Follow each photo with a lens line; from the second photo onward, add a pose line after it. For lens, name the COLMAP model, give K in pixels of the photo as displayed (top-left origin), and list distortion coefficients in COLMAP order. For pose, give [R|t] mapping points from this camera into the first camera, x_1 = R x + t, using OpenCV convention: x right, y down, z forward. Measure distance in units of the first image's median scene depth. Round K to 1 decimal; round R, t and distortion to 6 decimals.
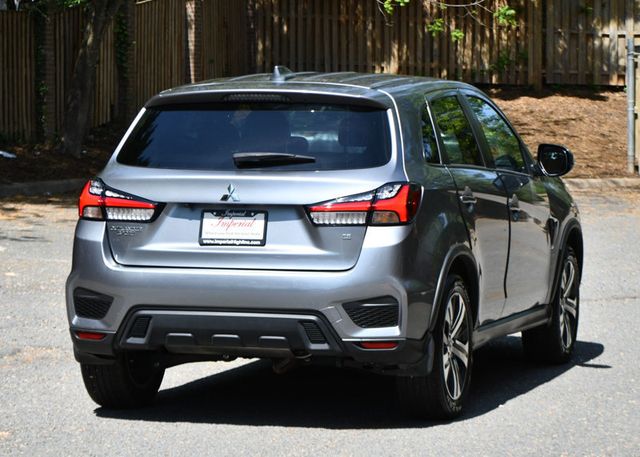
lens RADIAL K [[2382.5, 0, 320.2], [0, 2382.5, 226.8], [0, 0, 1]] dist [0.182979, 0.000000]
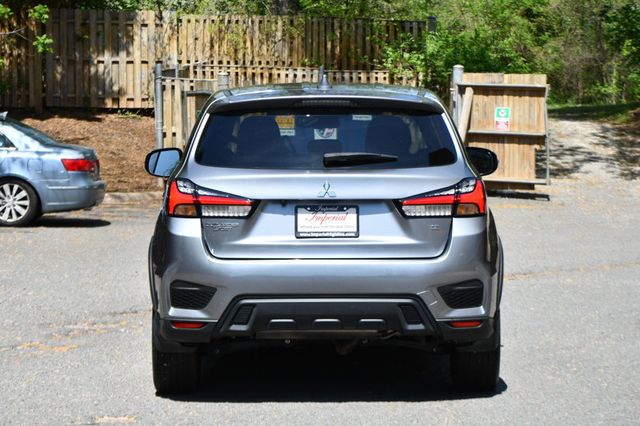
lens RADIAL K [[2233.6, 0, 319.6], [0, 2233.6, 213.3], [0, 0, 1]] dist [-0.105133, 0.000000]
pose [[0.955035, -0.017007, 0.296005, -0.340519], [0.021247, 0.999712, -0.011114, 0.007926], [-0.295731, 0.016904, 0.955122, 0.021389]]
